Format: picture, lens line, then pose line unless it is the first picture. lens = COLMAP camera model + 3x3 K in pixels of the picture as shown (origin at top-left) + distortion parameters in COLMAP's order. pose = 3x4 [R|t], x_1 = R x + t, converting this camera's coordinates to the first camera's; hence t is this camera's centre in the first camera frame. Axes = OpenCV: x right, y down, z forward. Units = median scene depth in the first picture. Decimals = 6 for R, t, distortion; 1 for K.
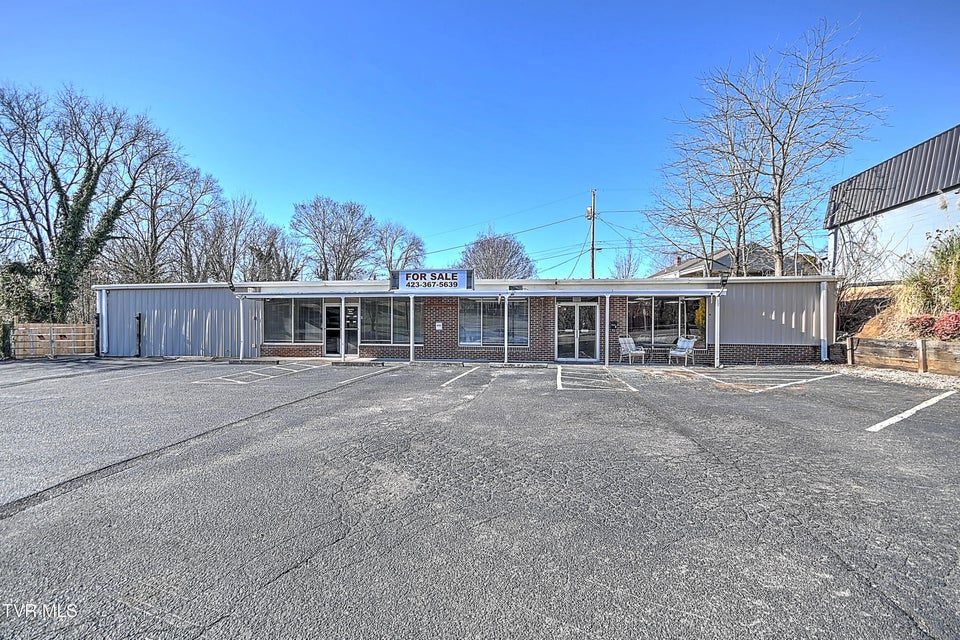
lens RADIAL K [[423.2, 0, 474.7], [0, 423.2, 326.1], [0, 0, 1]] dist [0.009256, -0.004762]
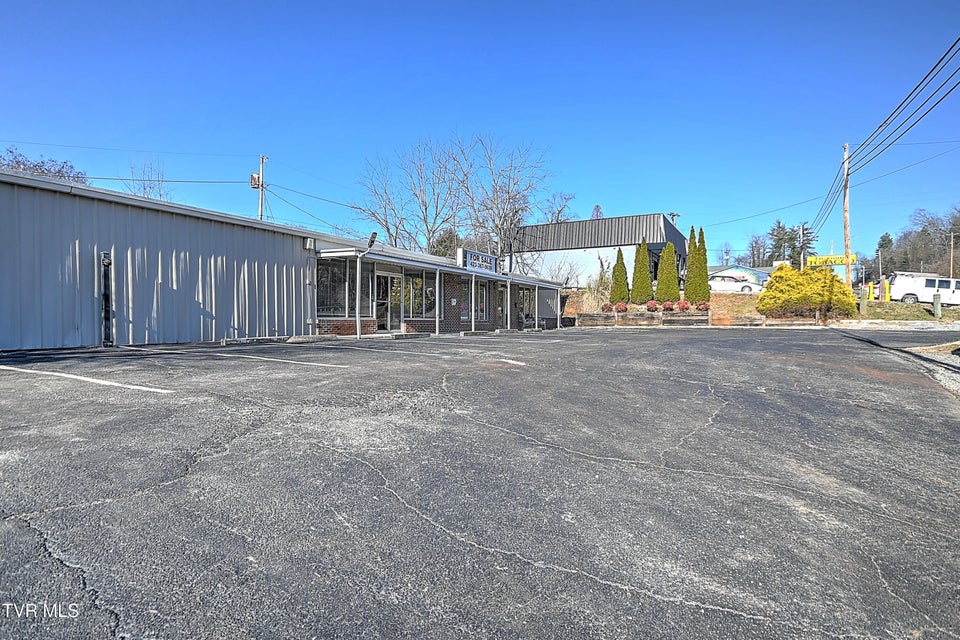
lens RADIAL K [[522.5, 0, 480.0], [0, 522.5, 324.1], [0, 0, 1]] dist [0.026533, 0.000083]
pose [[0.324429, -0.006117, 0.945890, -1.317430], [0.002562, 0.999981, 0.005588, 0.049600], [-0.945906, 0.000610, 0.324439, 0.472051]]
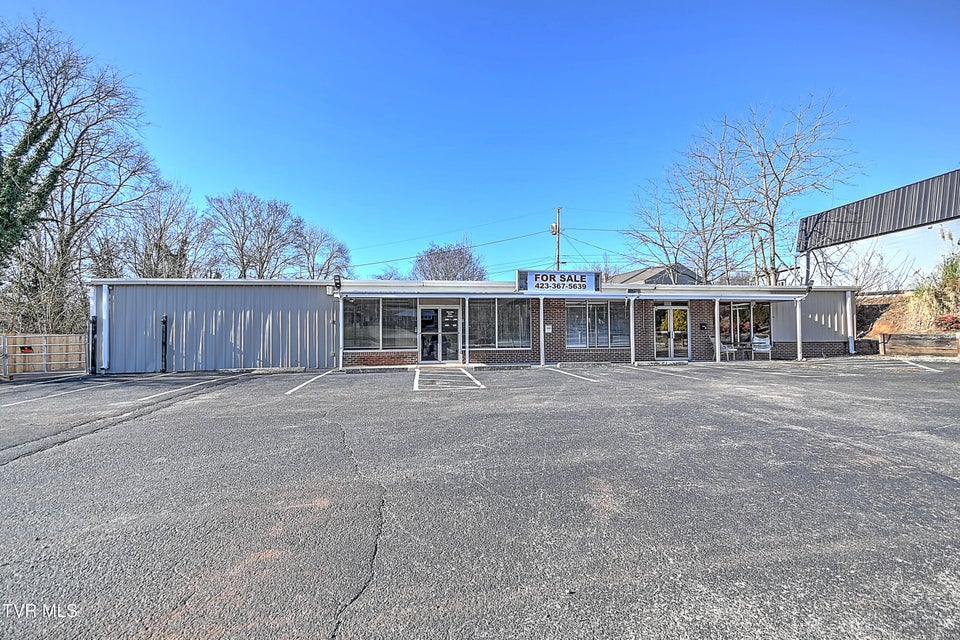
lens RADIAL K [[423.2, 0, 473.6], [0, 423.2, 323.8], [0, 0, 1]] dist [0.009256, -0.004762]
pose [[0.955435, -0.001557, 0.295197, -0.526664], [0.012704, 0.999277, -0.035844, 0.021052], [-0.294928, 0.037997, 0.954764, 0.099572]]
